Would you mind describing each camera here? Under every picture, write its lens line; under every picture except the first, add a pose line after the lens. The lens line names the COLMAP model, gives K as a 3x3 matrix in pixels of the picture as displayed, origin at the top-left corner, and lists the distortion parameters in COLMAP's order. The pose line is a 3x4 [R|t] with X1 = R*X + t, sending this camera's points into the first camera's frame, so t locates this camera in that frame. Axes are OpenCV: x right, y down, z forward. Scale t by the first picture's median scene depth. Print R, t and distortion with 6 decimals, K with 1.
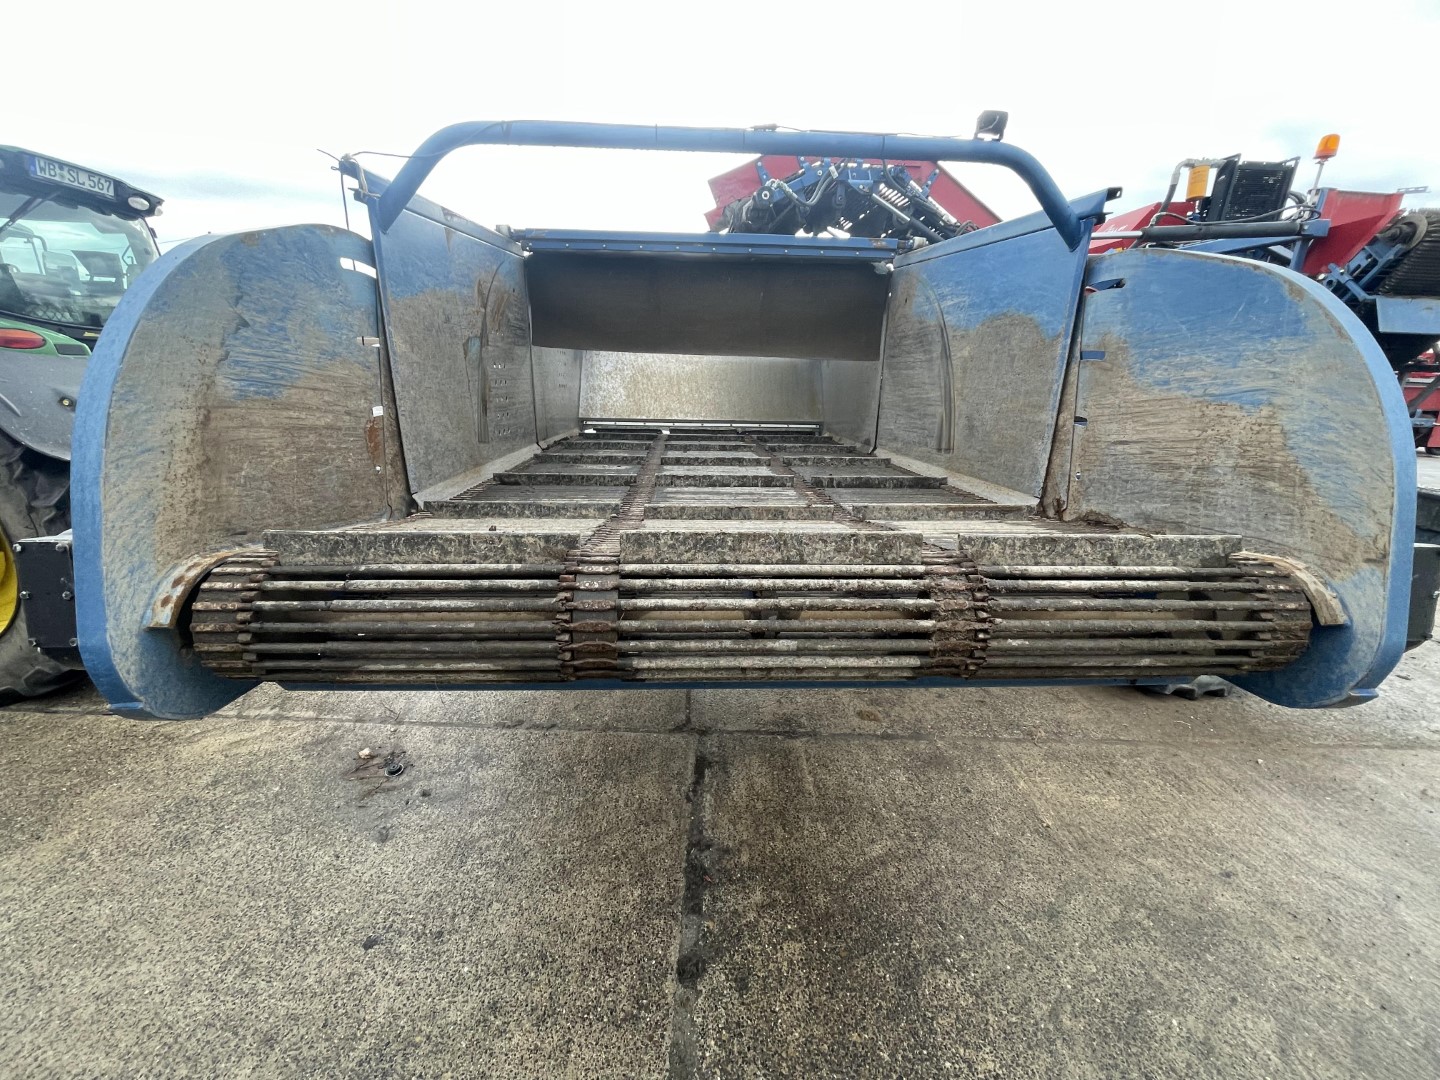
lens RADIAL K [[584.8, 0, 709.2], [0, 584.8, 544.7], [0, 0, 1]] dist [-0.001598, -0.000793]
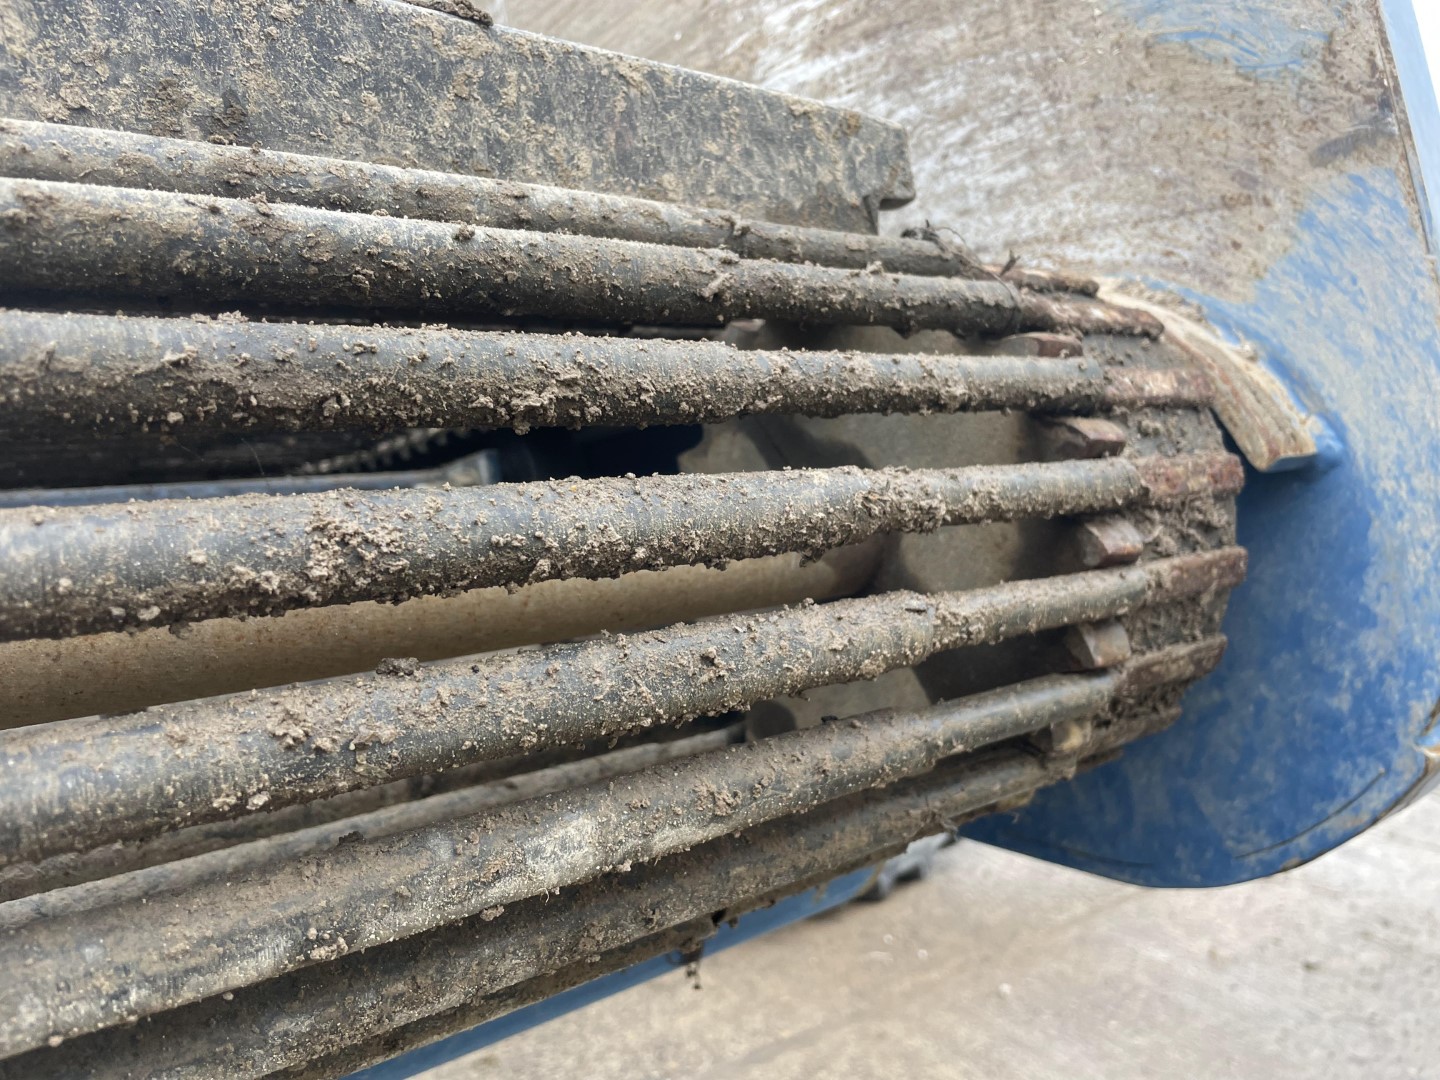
lens RADIAL K [[1091.5, 0, 717.4], [0, 1091.5, 527.2], [0, 0, 1]] dist [0.089564, -0.119265]
pose [[0.811879, -0.091177, 0.576662, 0.623737], [0.204419, 0.969600, -0.134495, 0.167173], [-0.546869, 0.227074, 0.805836, 0.756615]]
